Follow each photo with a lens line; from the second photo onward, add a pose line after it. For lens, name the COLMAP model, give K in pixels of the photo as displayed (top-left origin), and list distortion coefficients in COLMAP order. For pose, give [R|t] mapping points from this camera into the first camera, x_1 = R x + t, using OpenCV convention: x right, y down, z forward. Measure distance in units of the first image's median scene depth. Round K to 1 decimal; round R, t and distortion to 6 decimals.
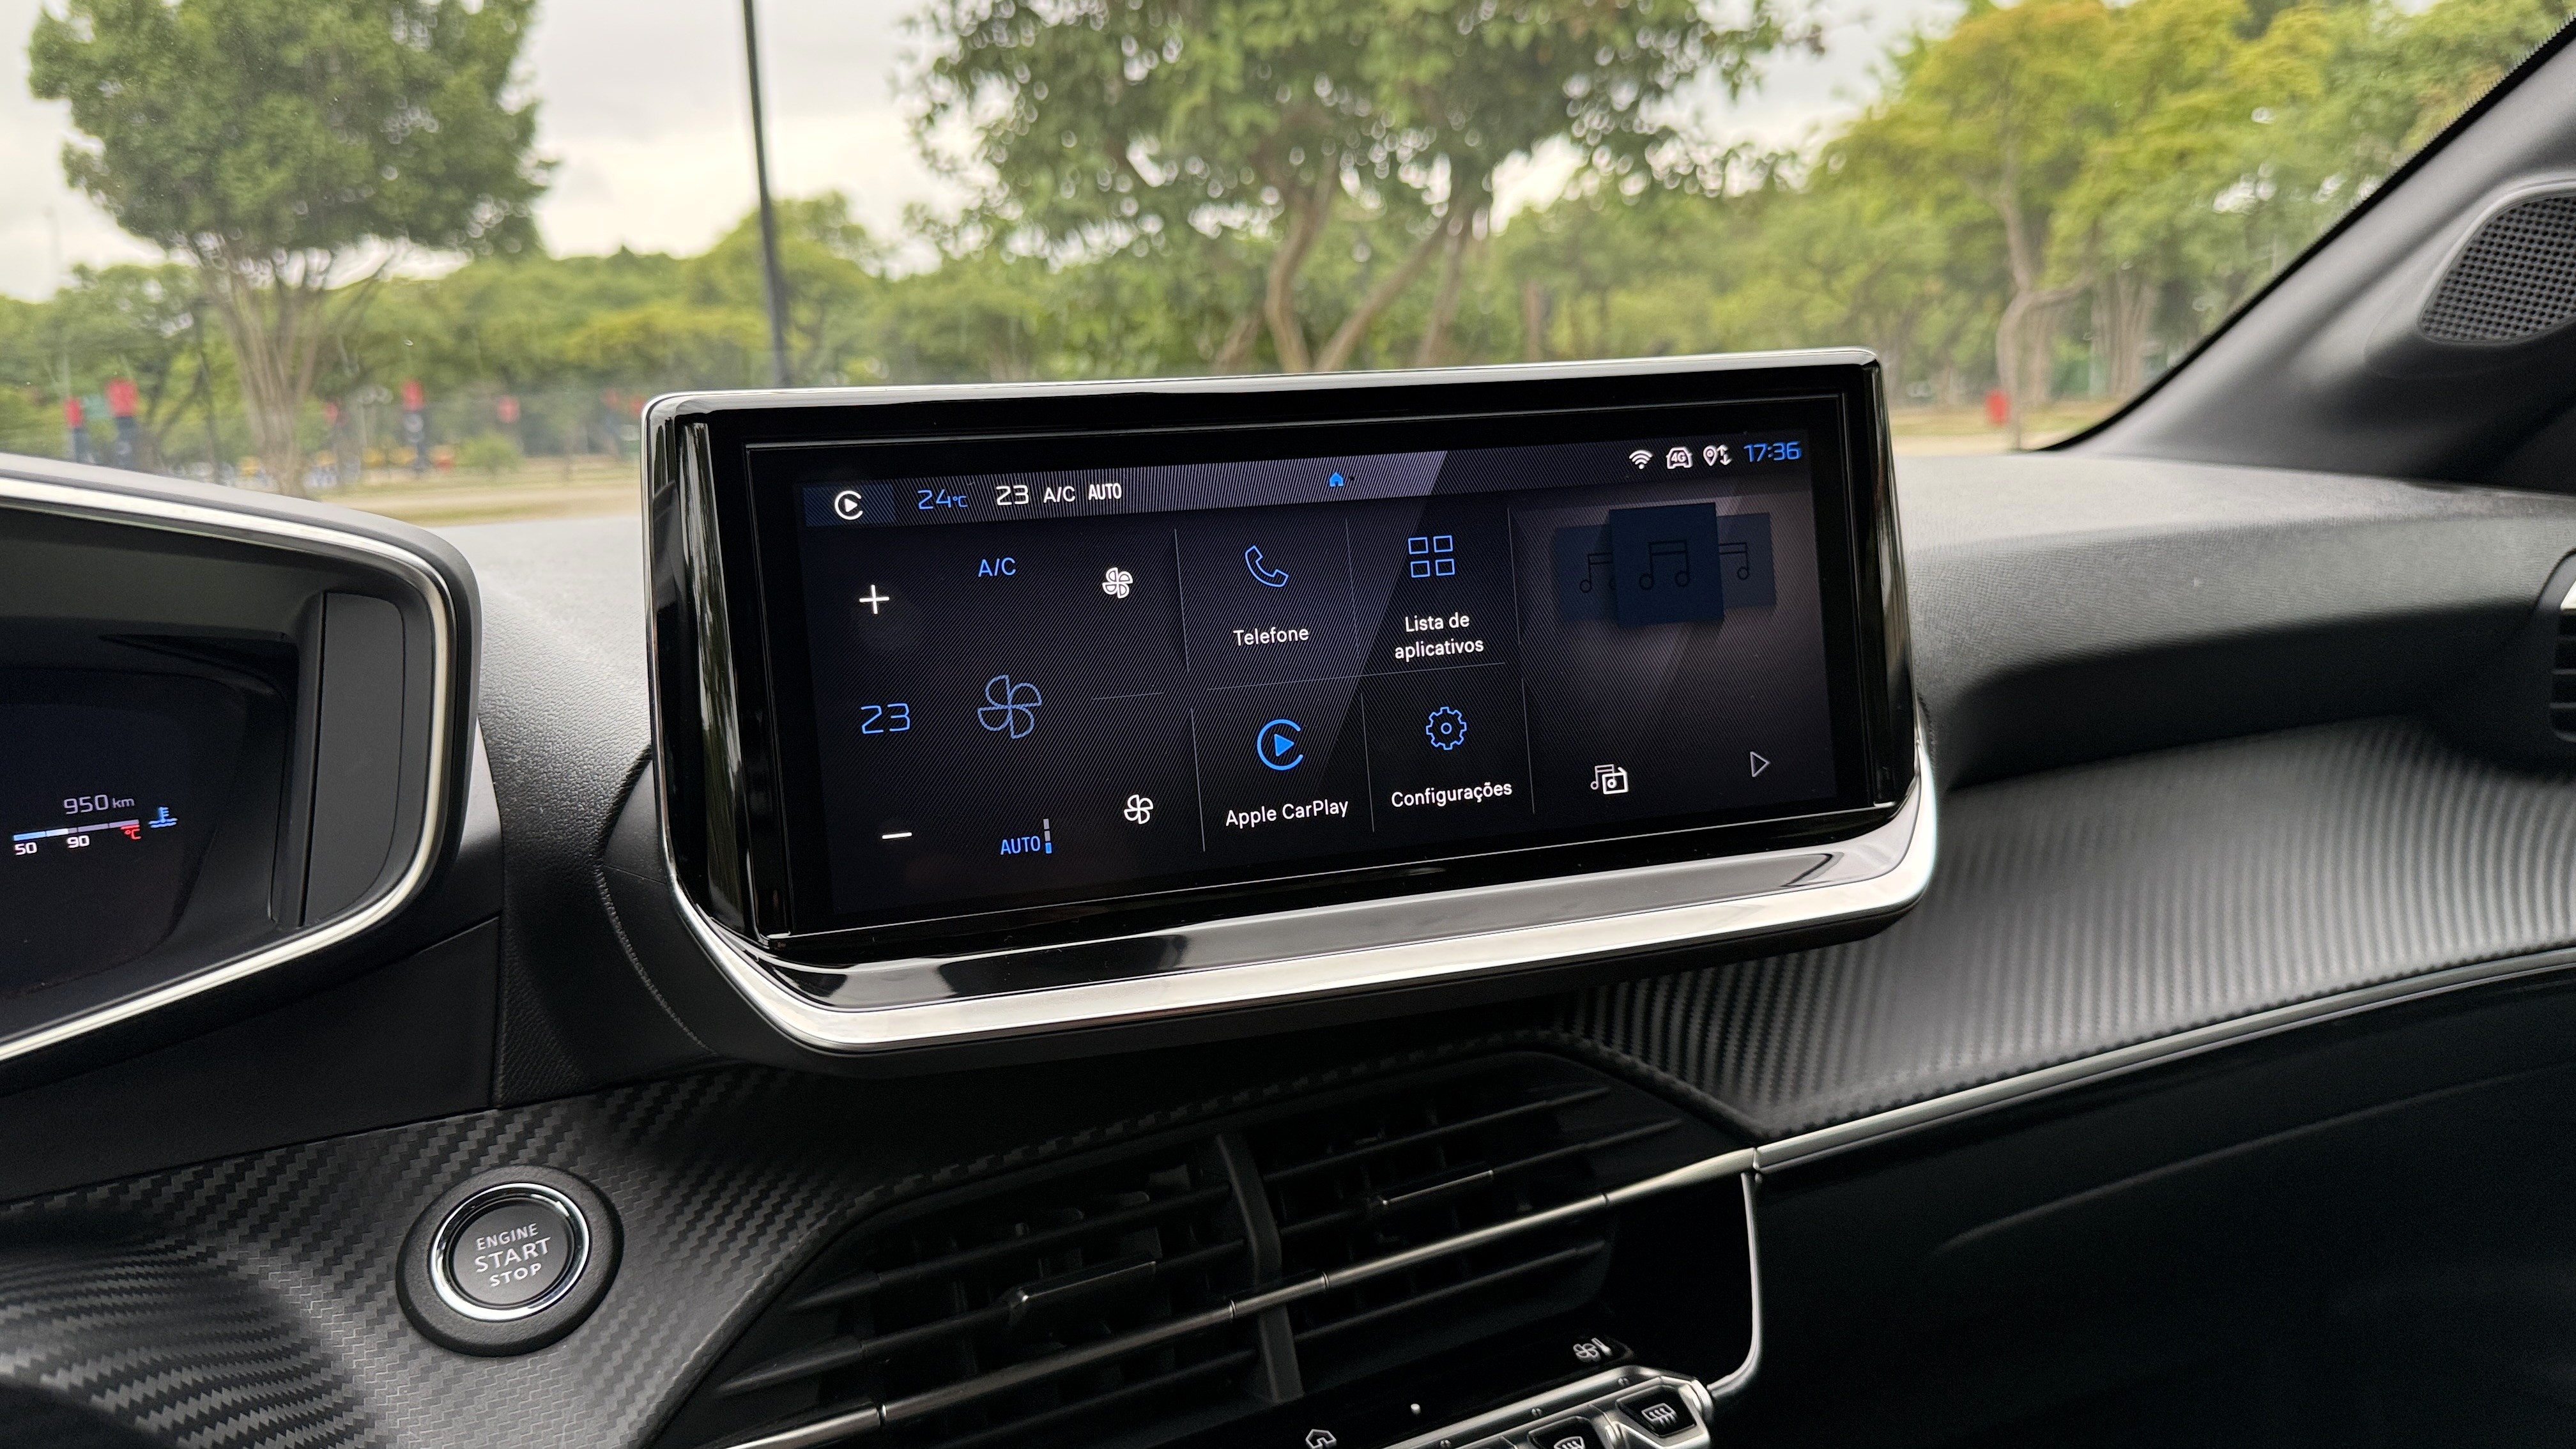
lens RADIAL K [[1806.2, 0, 1274.5], [0, 1806.2, 721.5], [0, 0, 1]] dist [0.098986, -0.171519]
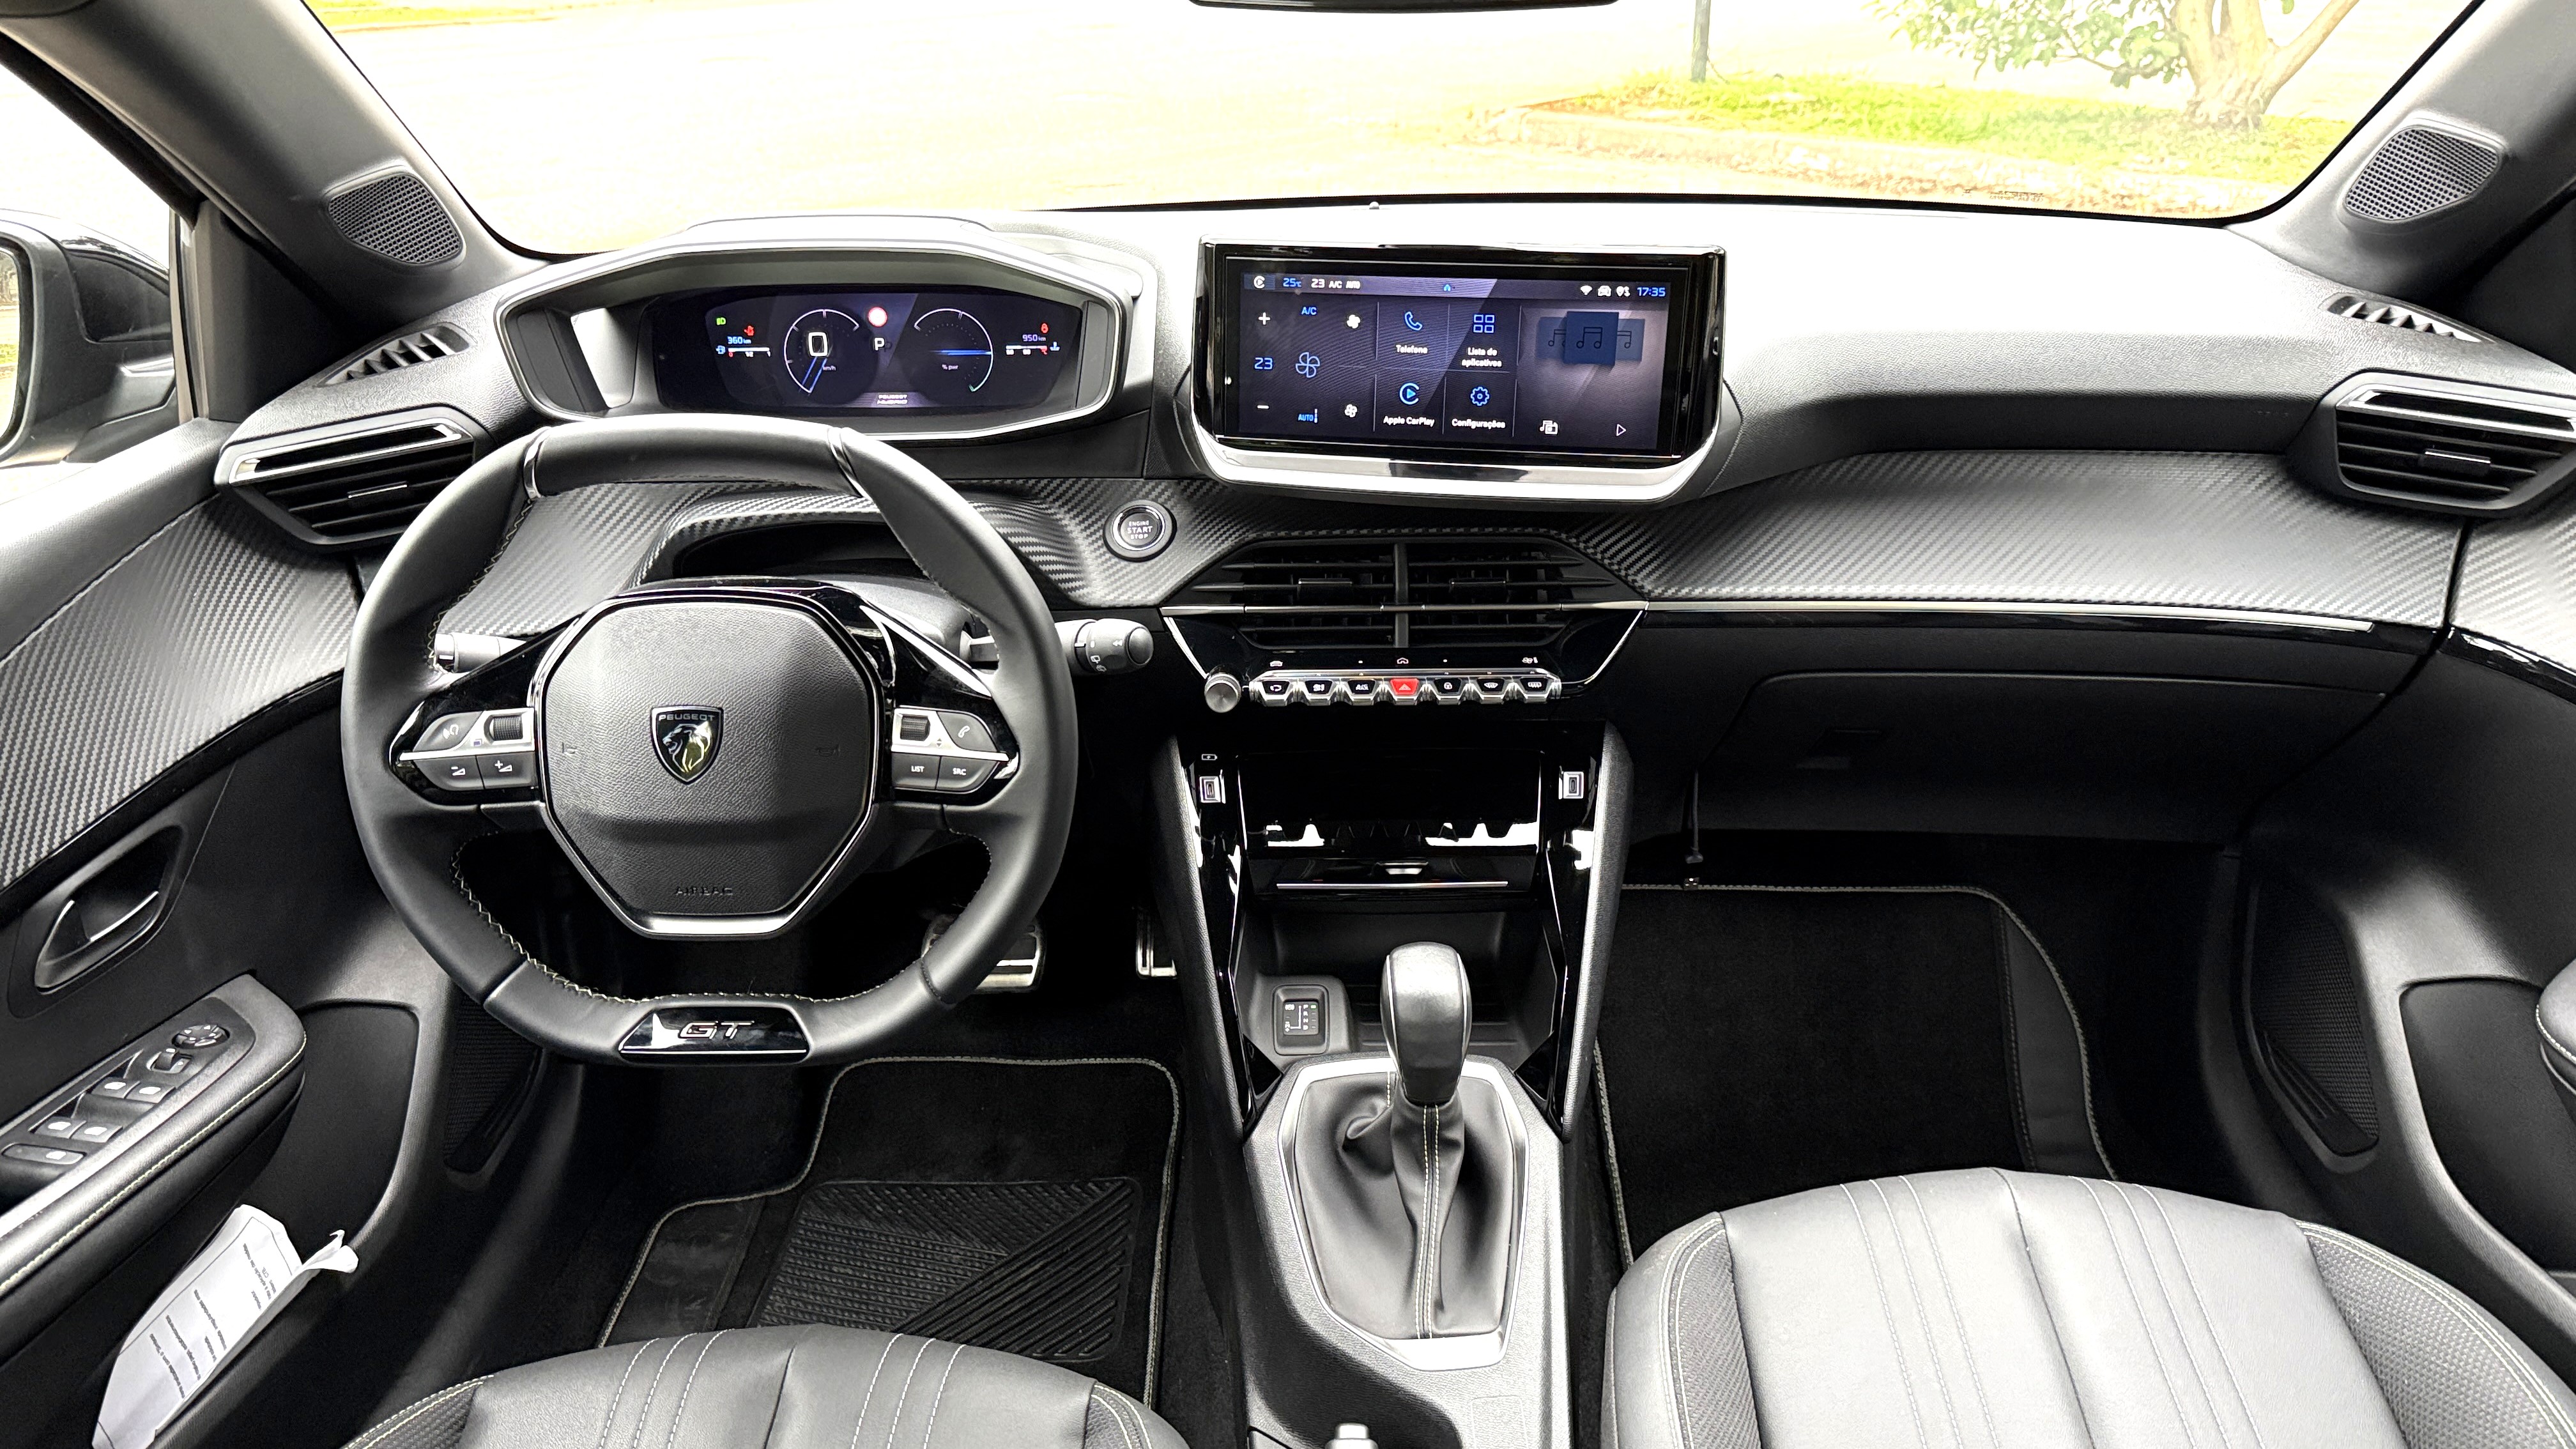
lens RADIAL K [[1806.2, 0, 1274.5], [0, 1806.2, 721.5], [0, 0, 1]] dist [0.098986, -0.171519]
pose [[0.877798, 0.234979, -0.417439, 0.983688], [-0.103991, 0.944117, 0.312775, -0.320746], [0.467607, -0.231144, 0.853180, -1.336087]]
